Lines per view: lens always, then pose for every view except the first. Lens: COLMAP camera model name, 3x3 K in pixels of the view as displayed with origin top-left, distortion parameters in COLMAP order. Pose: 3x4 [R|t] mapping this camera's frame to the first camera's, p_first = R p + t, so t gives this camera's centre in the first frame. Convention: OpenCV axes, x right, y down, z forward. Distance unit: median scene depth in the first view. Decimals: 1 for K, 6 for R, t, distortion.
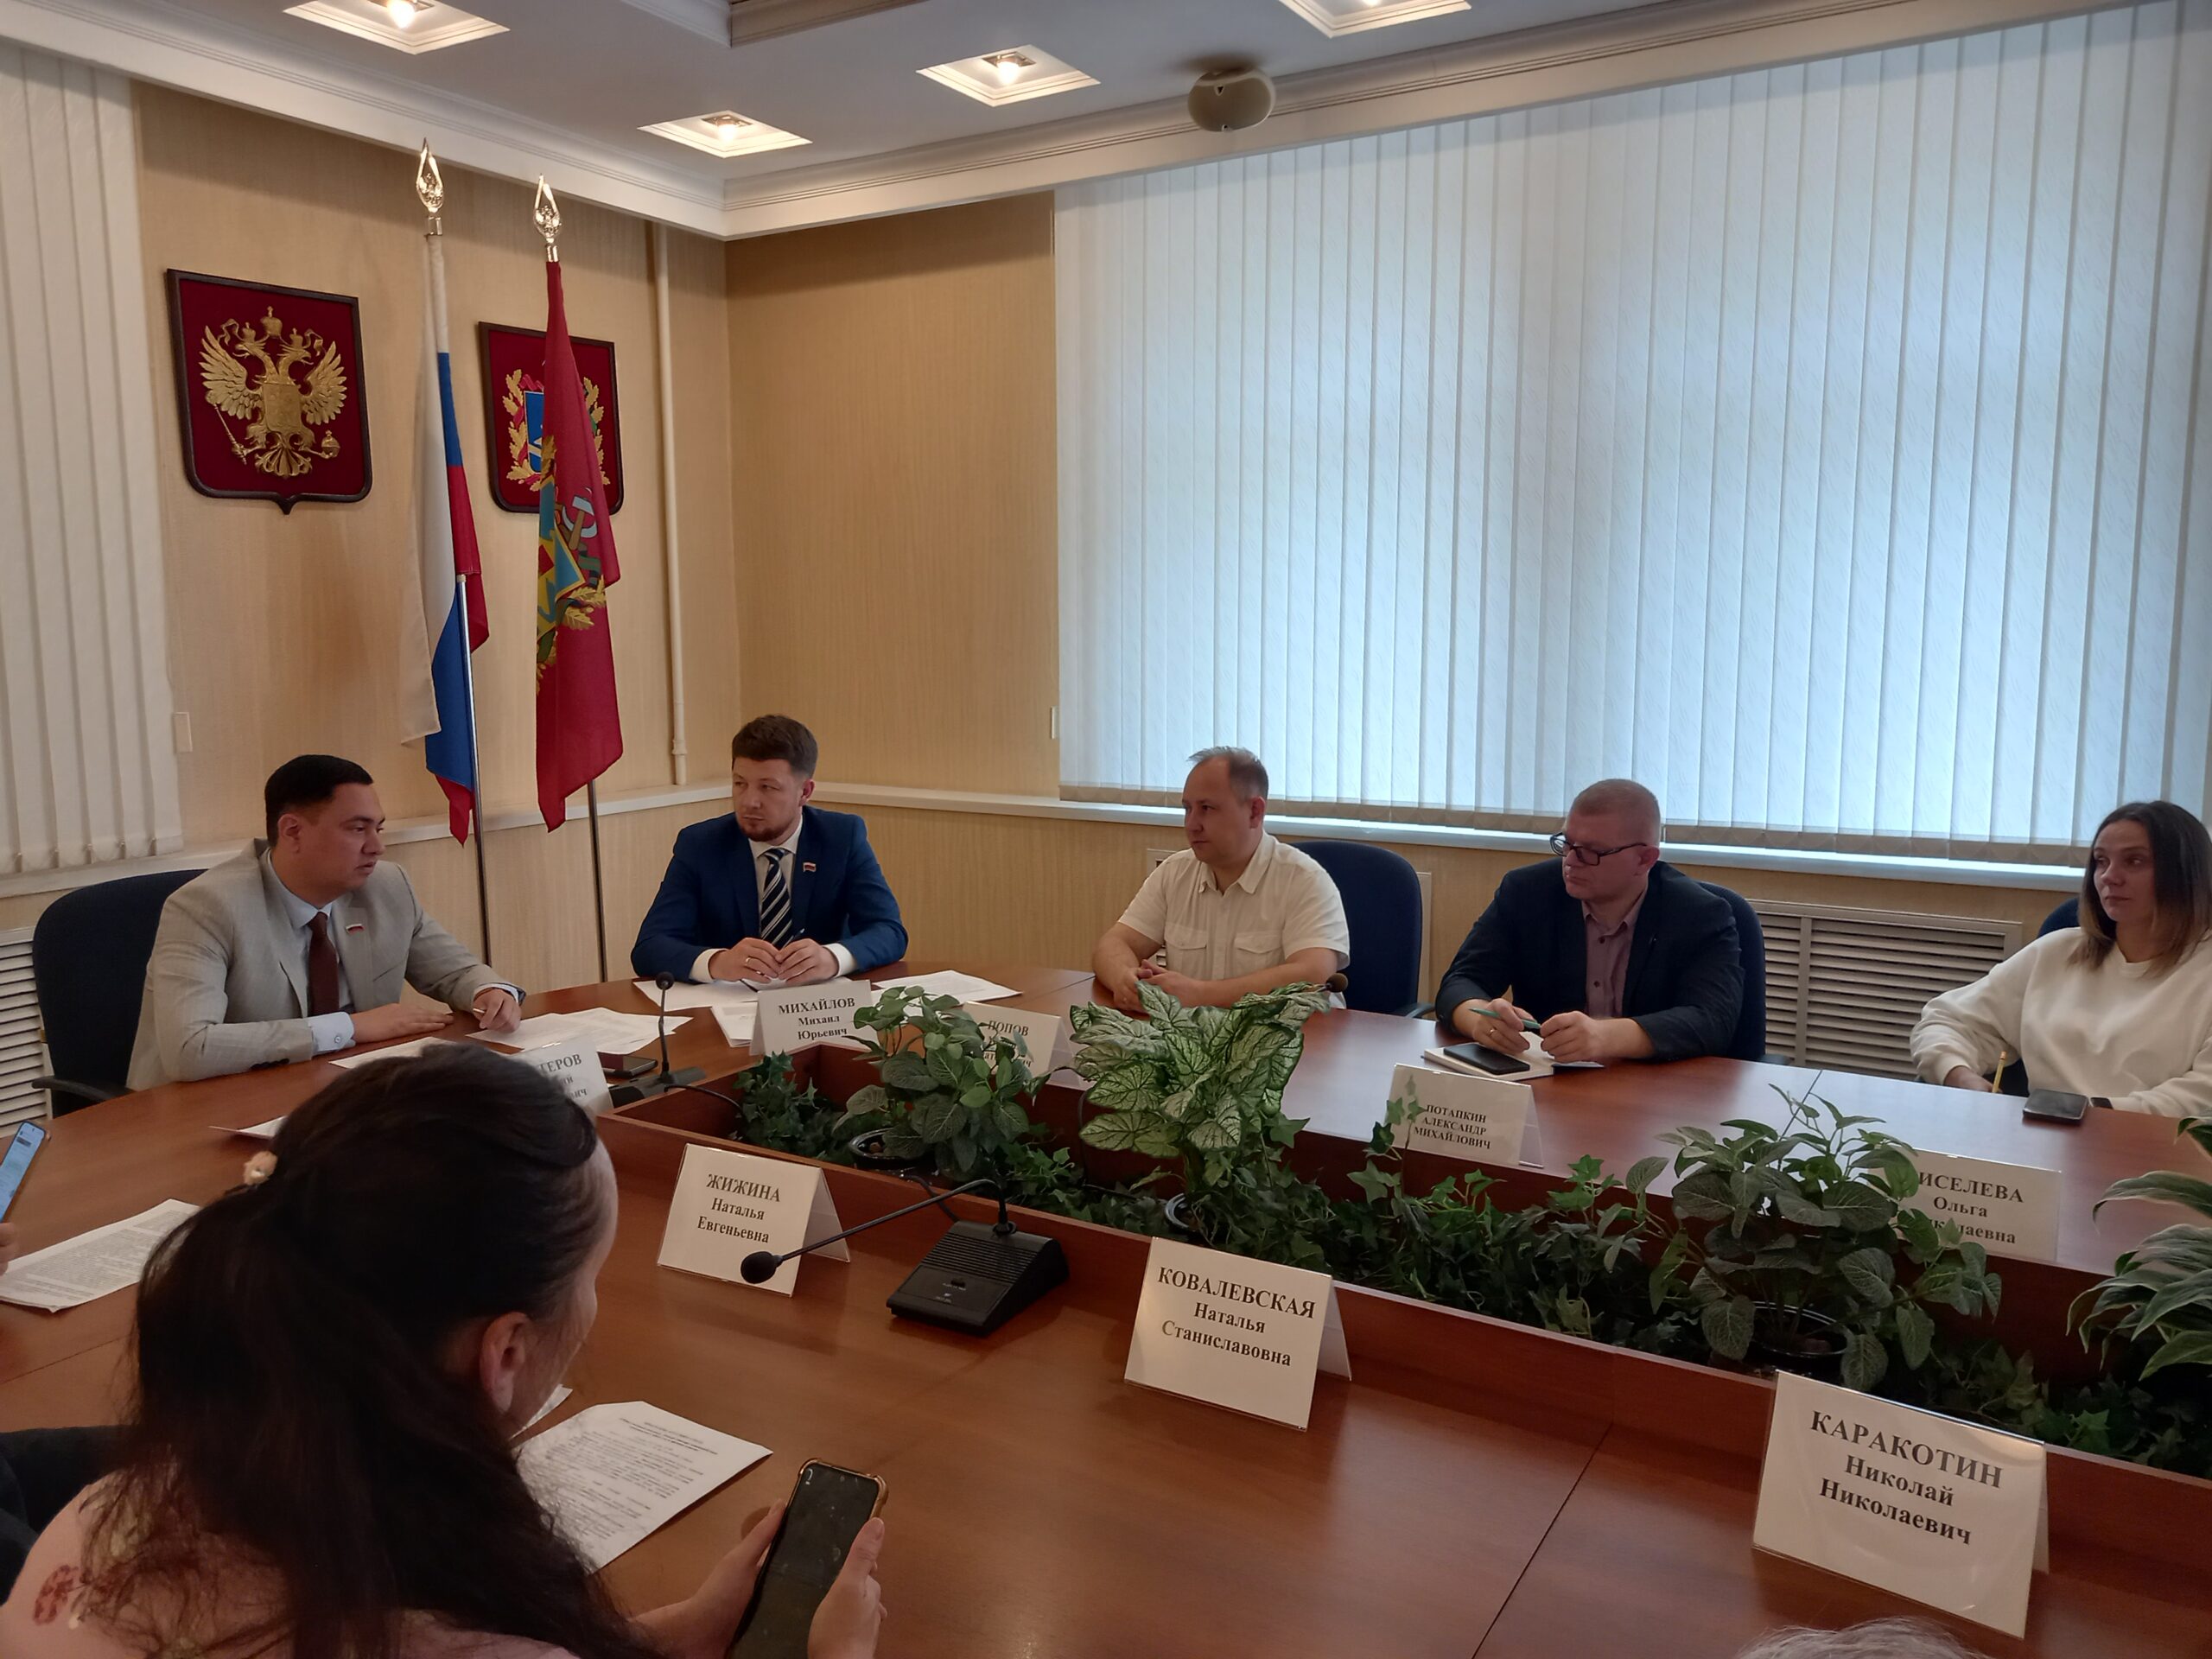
lens RADIAL K [[1604.7, 0, 1103.8], [0, 1604.7, 829.4], [0, 0, 1]] dist [0.040015, -0.012697]
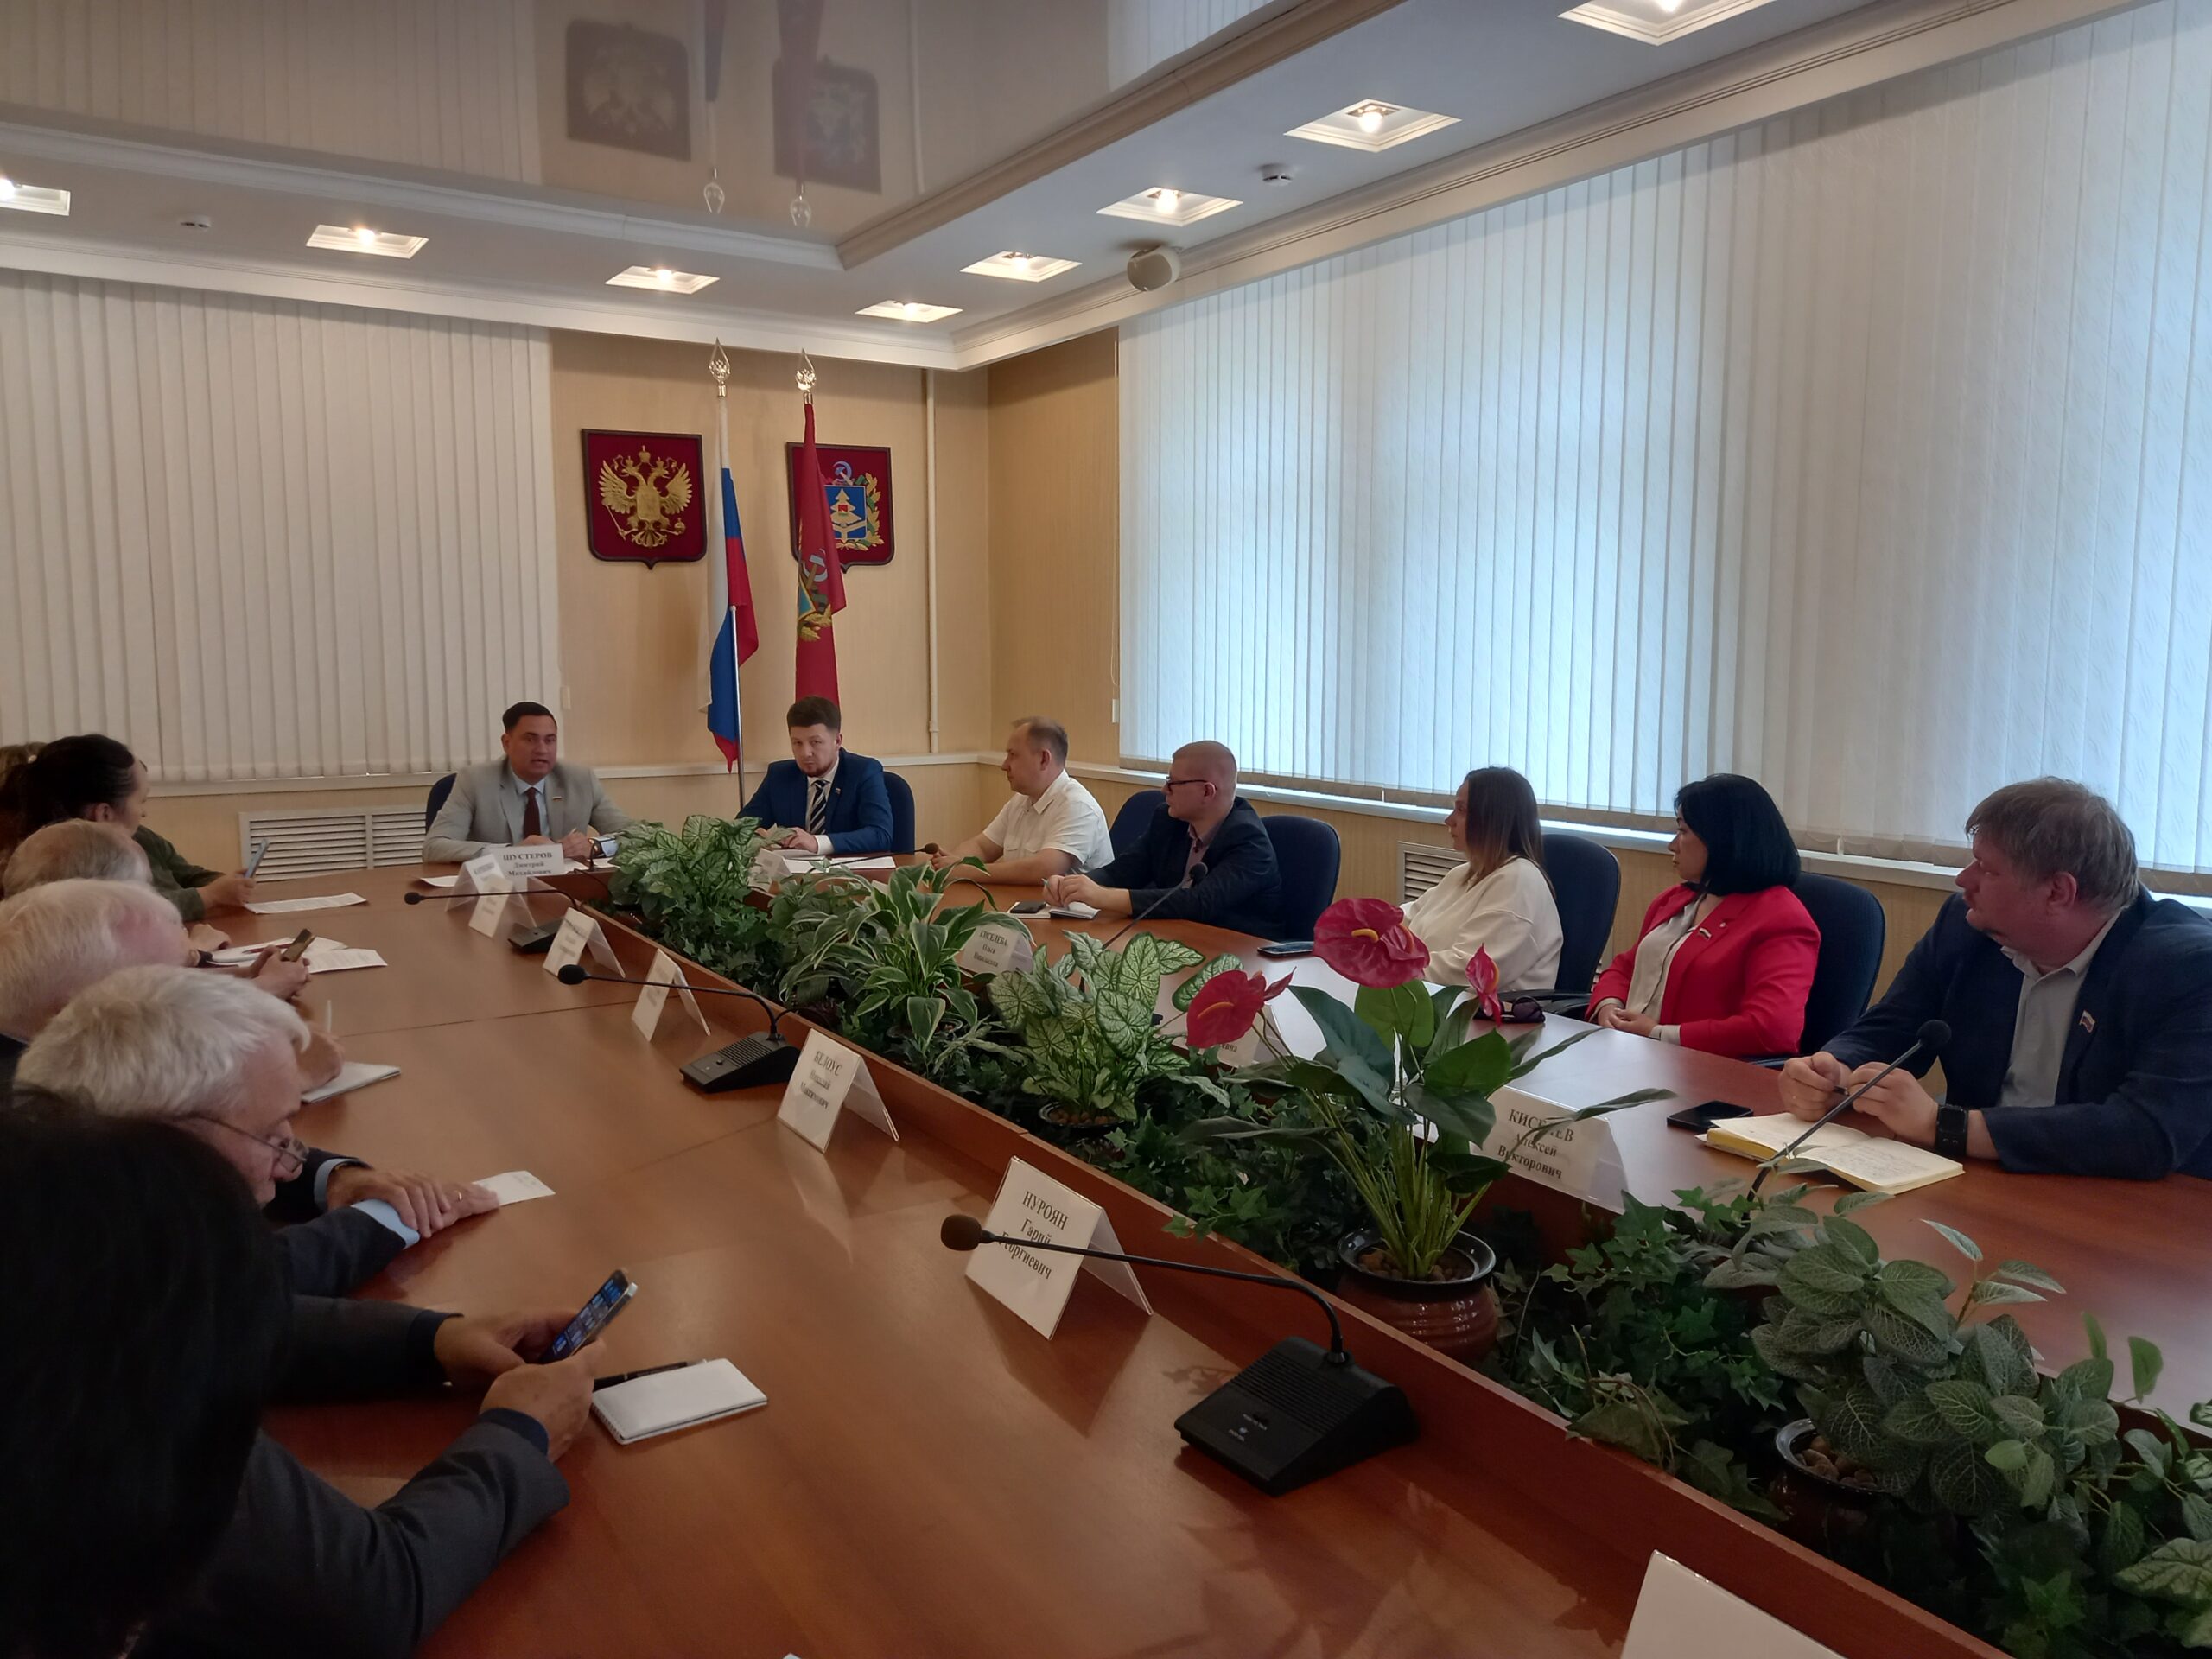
lens RADIAL K [[1604.7, 0, 1107.9], [0, 1604.7, 826.2], [0, 0, 1]] dist [0.040015, -0.012697]
pose [[0.898956, 0.053299, -0.434784, 0.639049], [-0.063054, 0.997978, -0.008031, 0.047297], [0.433477, 0.034635, 0.900499, -0.255037]]
